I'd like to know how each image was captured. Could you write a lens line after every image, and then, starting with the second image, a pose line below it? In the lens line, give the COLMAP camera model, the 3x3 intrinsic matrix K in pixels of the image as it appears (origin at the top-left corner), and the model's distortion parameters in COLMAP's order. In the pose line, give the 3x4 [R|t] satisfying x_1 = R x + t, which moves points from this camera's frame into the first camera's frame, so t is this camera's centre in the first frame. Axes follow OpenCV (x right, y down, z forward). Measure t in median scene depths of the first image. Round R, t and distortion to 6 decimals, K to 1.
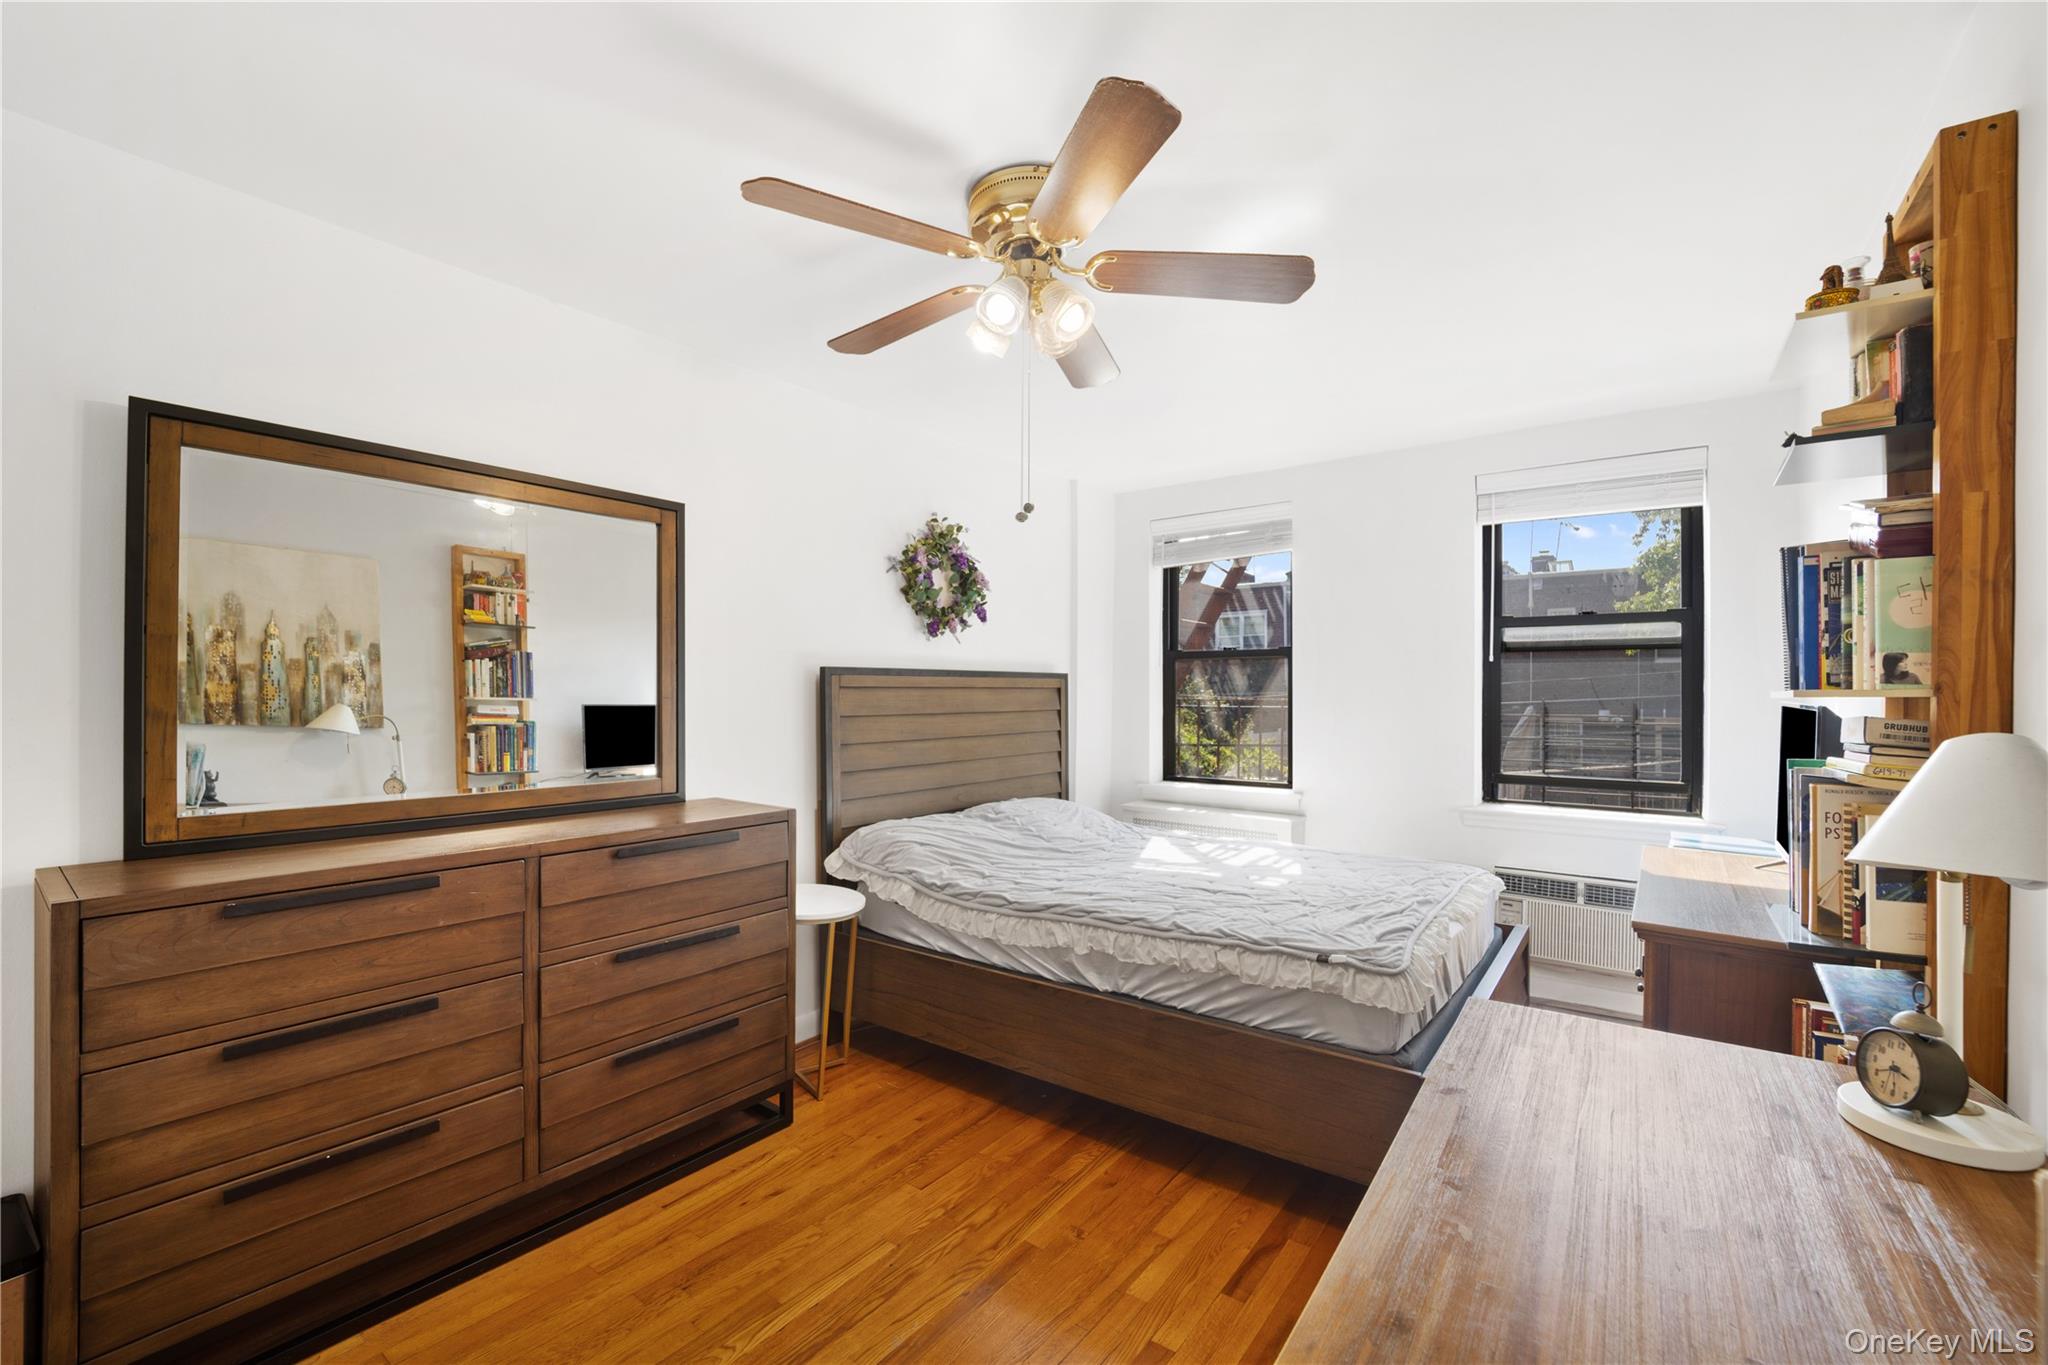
lens RADIAL K [[838.7, 0, 1024.2], [0, 838.7, 688.8], [0, 0, 1]] dist [-0.021118, -0.000874]
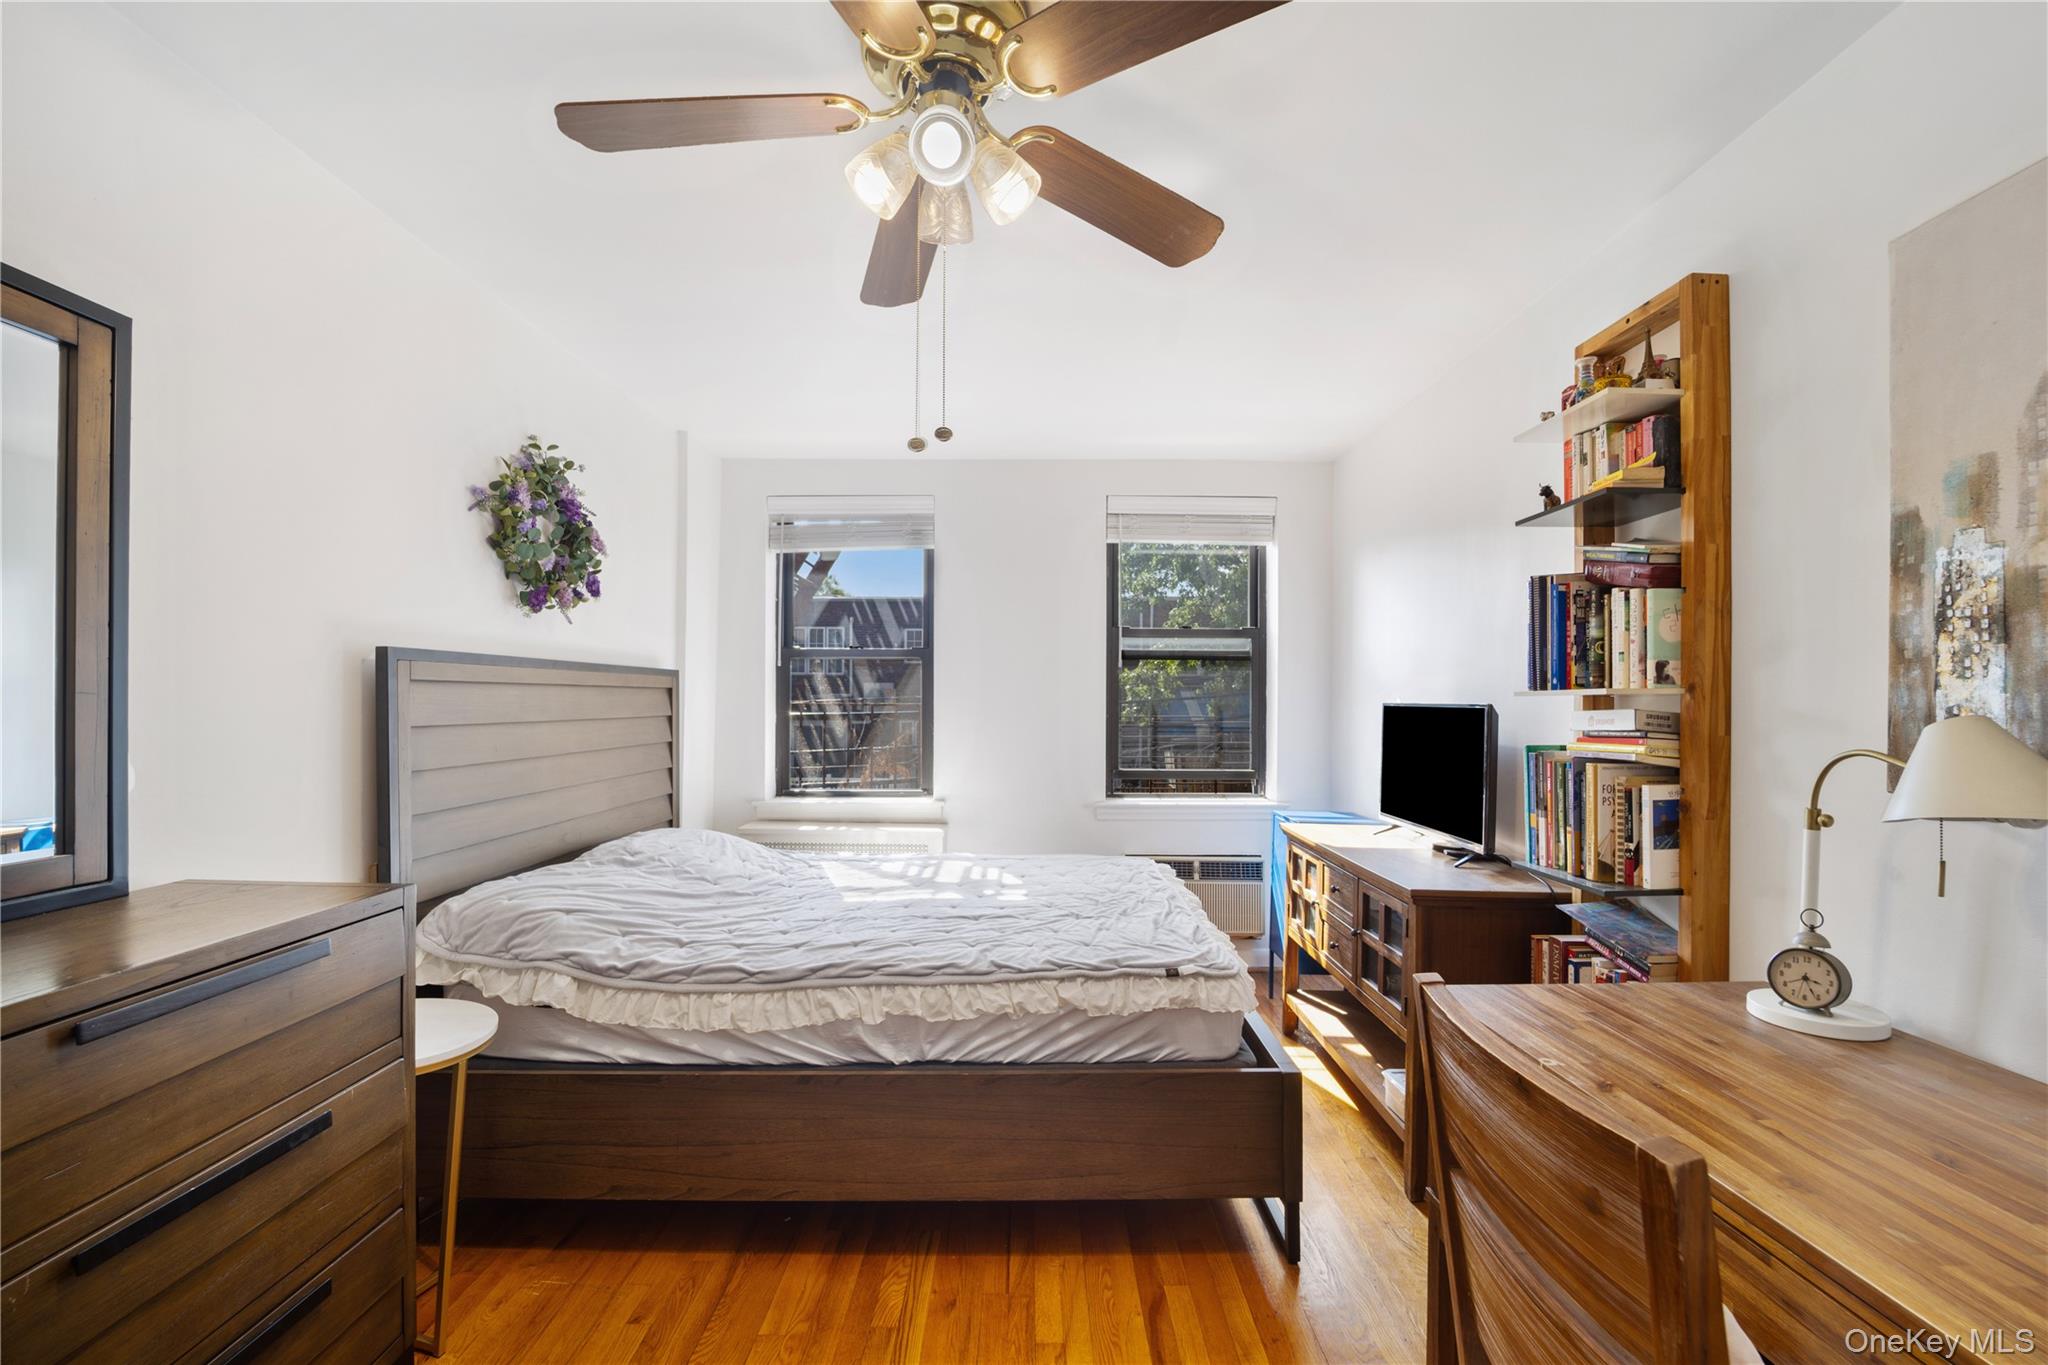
lens RADIAL K [[838.7, 0, 1024.3], [0, 838.7, 694.0], [0, 0, 1]] dist [-0.021118, -0.000874]
pose [[0.799037, 0.007070, 0.601241, -0.267504], [-0.005289, 0.999975, -0.004729, 0.010469], [-0.601259, 0.000599, 0.799054, 0.266459]]
